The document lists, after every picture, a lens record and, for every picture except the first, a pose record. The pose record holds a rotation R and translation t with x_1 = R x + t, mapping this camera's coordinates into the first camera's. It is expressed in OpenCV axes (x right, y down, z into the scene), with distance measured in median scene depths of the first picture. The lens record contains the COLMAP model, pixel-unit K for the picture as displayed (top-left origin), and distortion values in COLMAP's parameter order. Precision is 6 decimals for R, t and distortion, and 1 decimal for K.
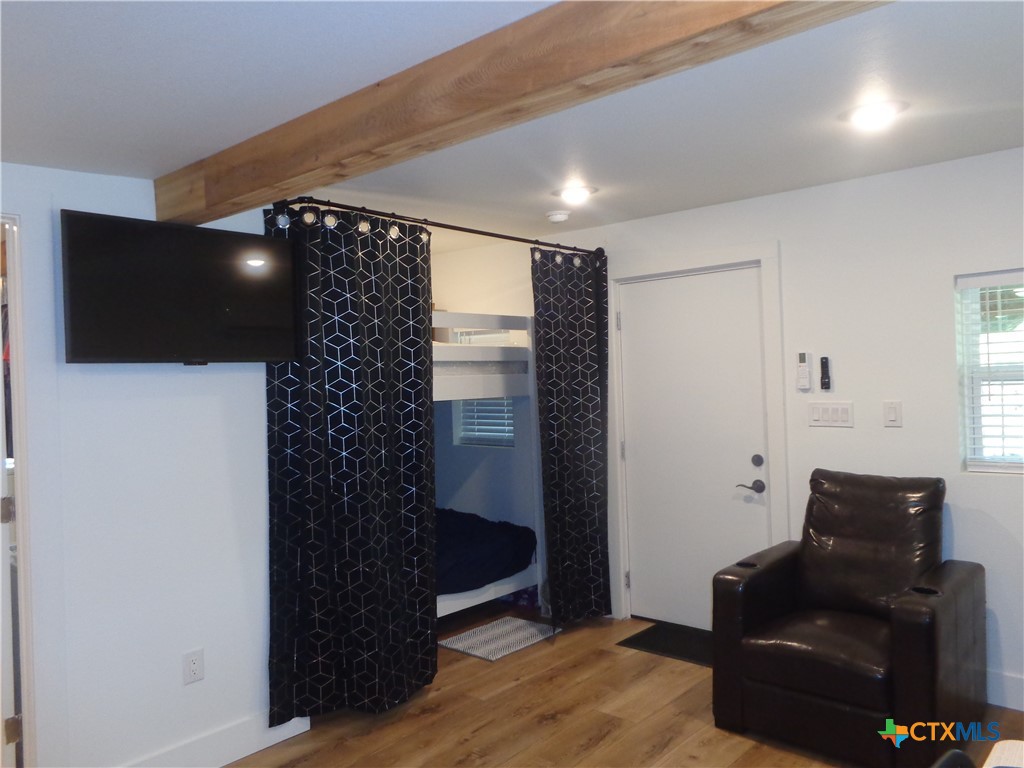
lens RADIAL K [[768.4, 0, 515.7], [0, 768.4, 382.5], [0, 0, 1]] dist [0.007313, 0.006547]
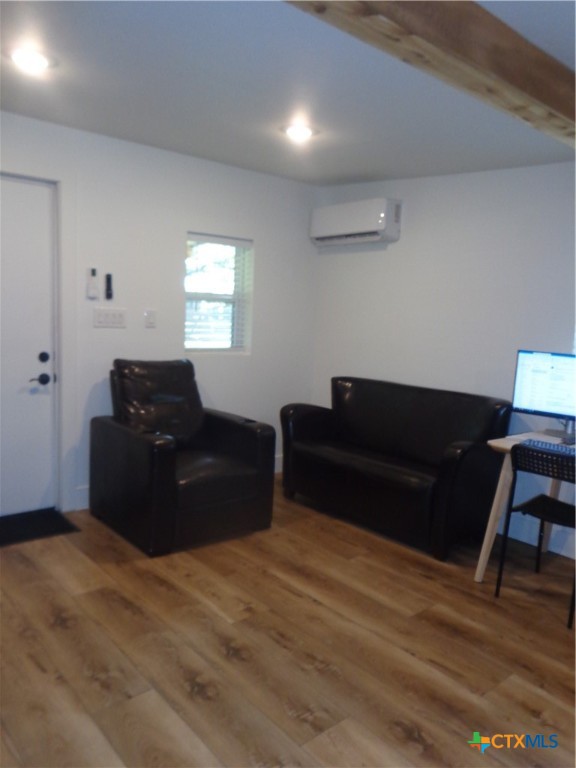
lens RADIAL K [[576.3, 0, 288.4], [0, 576.3, 385.7], [0, 0, 1]] dist [0.007313, 0.006547]
pose [[0.145435, -0.087323, 0.985507, -0.618003], [-0.048947, 0.994242, 0.095321, 0.054943], [-0.988156, -0.062101, 0.140324, 0.639218]]
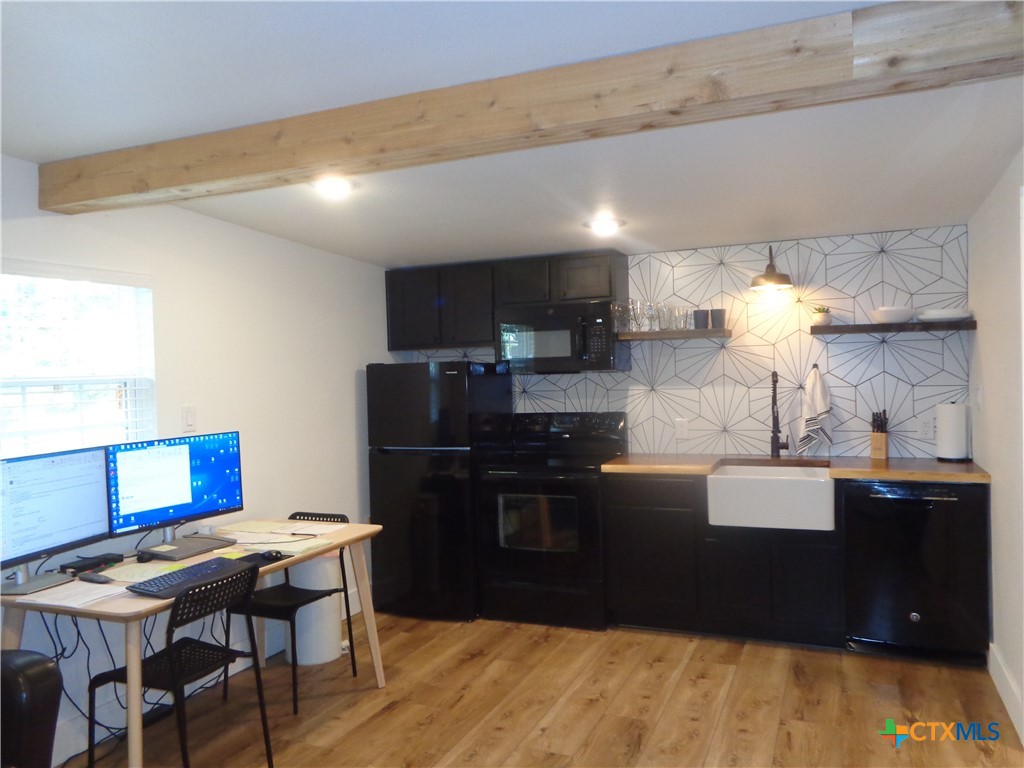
lens RADIAL K [[768.4, 0, 519.1], [0, 768.4, 380.1], [0, 0, 1]] dist [0.007313, 0.006547]
pose [[-0.948019, 0.060605, -0.312388, 0.162402], [0.052825, 0.998048, 0.033315, -0.005949], [0.313797, 0.015081, -0.949370, 1.231659]]
